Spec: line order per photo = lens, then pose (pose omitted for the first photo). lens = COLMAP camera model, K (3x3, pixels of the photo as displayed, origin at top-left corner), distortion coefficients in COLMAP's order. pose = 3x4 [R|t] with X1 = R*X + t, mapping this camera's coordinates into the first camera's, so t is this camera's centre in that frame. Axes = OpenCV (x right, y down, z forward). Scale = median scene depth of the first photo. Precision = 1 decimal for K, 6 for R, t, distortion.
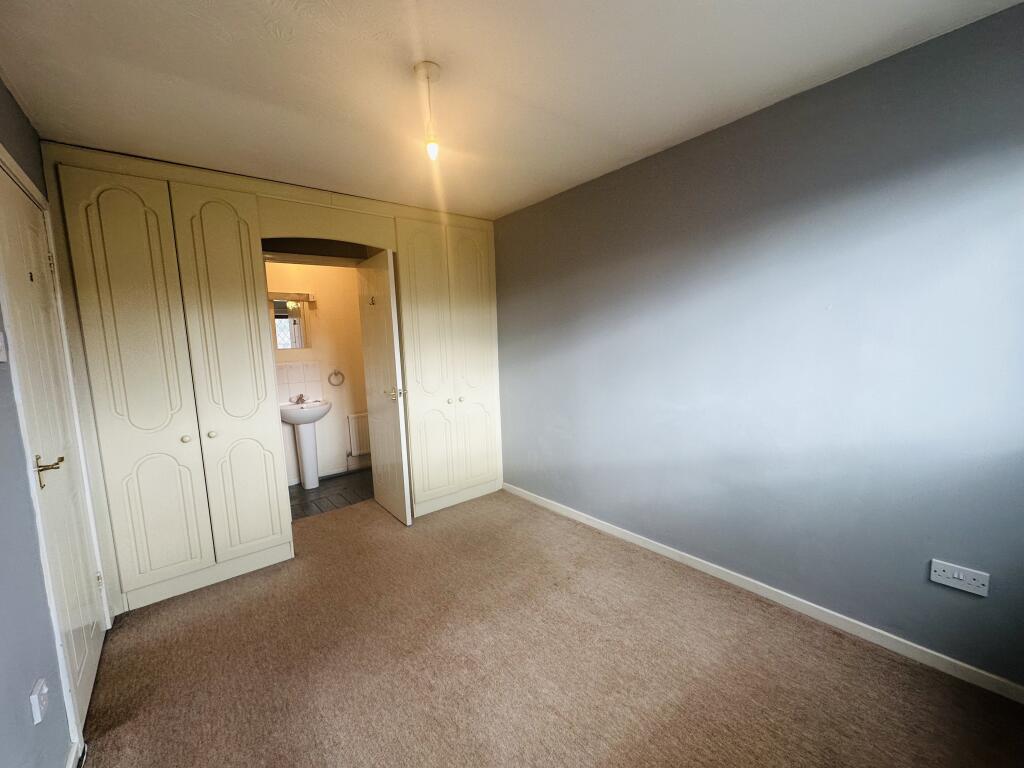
lens RADIAL K [[412.7, 0, 508.5], [0, 412.7, 387.4], [0, 0, 1]] dist [0.016862, 0.000601]
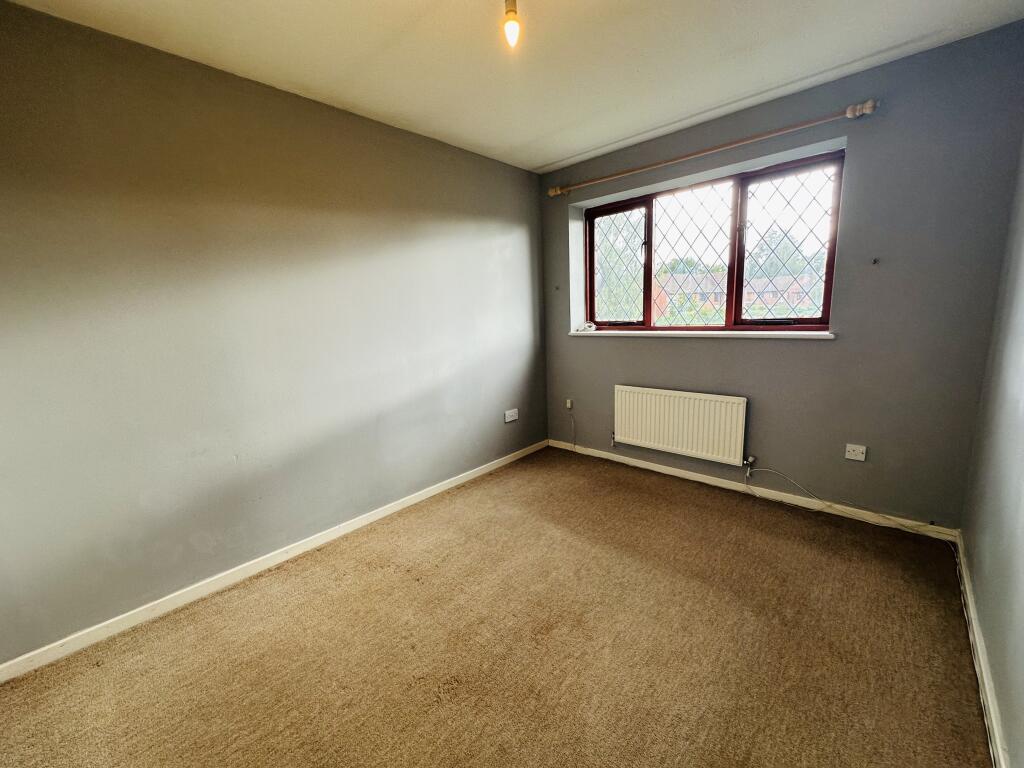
lens RADIAL K [[412.7, 0, 514.8], [0, 412.7, 380.6], [0, 0, 1]] dist [0.016862, 0.000601]
pose [[-0.142873, -0.123398, 0.982018, -0.552669], [0.156068, 0.976975, 0.145470, -0.025073], [-0.977359, 0.174046, -0.120325, 0.630690]]
